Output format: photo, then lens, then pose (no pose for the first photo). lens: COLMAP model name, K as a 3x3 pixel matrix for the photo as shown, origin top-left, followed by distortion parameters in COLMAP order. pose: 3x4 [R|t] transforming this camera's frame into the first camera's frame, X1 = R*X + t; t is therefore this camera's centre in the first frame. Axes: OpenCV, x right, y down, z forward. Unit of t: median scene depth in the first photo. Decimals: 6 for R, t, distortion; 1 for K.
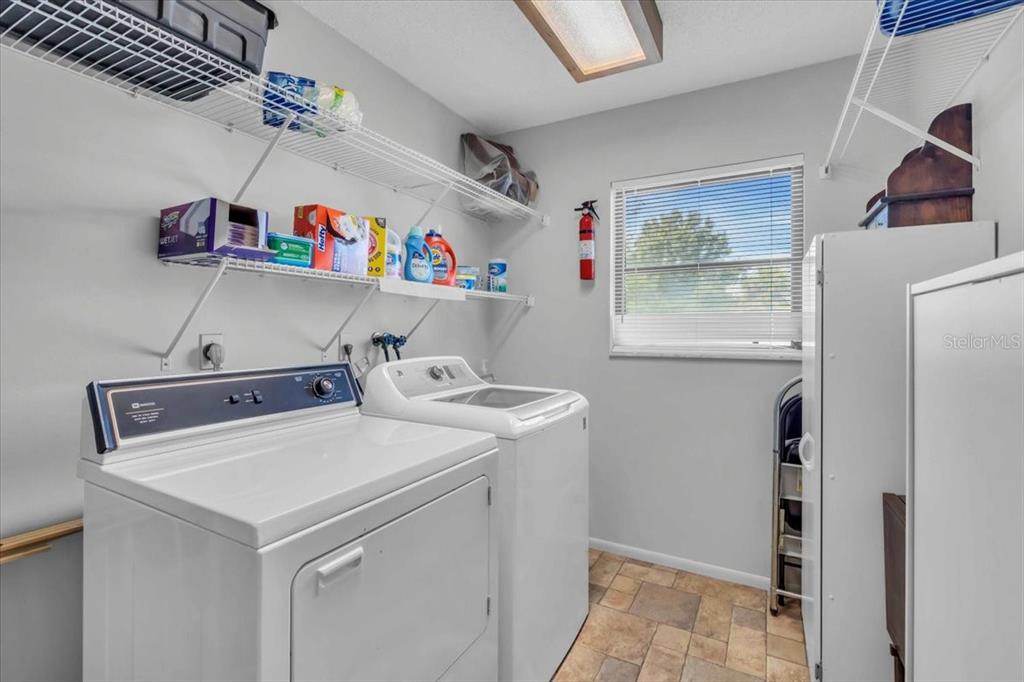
lens RADIAL K [[473.5, 0, 512.5], [0, 473.5, 326.6], [0, 0, 1]] dist [-0.000463, -0.000154]
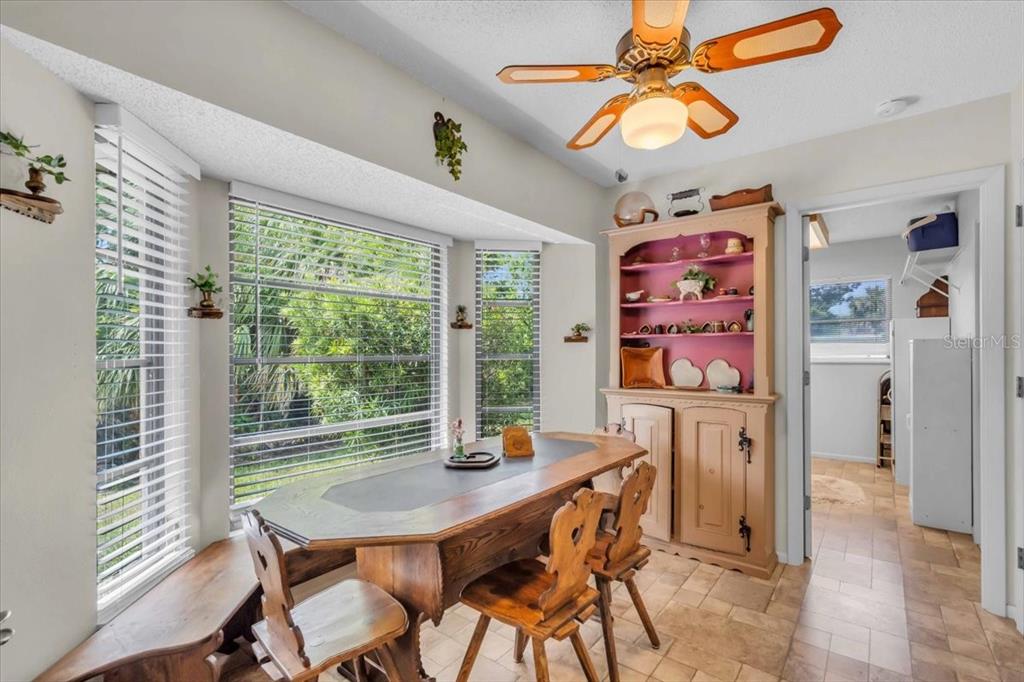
lens RADIAL K [[460.6, 0, 511.7], [0, 460.6, 346.3], [0, 0, 1]] dist [-0.001623, -0.000478]
pose [[0.984949, -0.011113, -0.172490, -0.899120], [0.010465, 0.999934, -0.004669, -0.023570], [0.172531, 0.002794, 0.985000, -1.671177]]
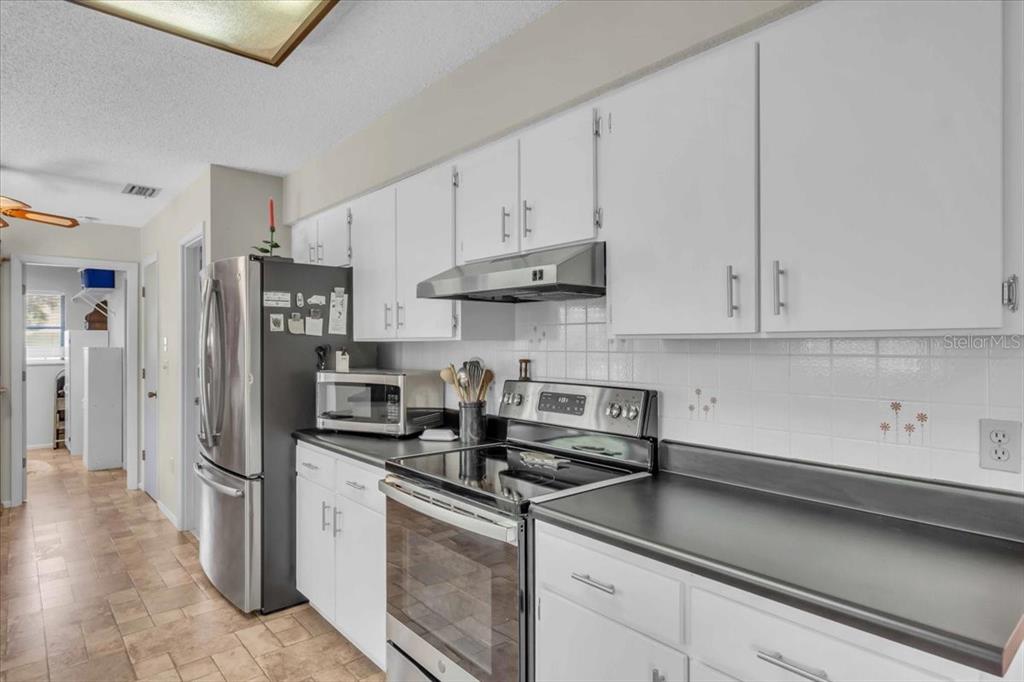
lens RADIAL K [[568.3, 0, 512.0], [0, 568.3, 341.0], [0, 0, 1]] dist [0.002969, 0.000494]
pose [[0.342663, -0.006925, 0.939433, -1.846866], [0.007050, 0.999964, 0.004799, -0.072895], [-0.939432, 0.004978, 0.342699, -2.968444]]
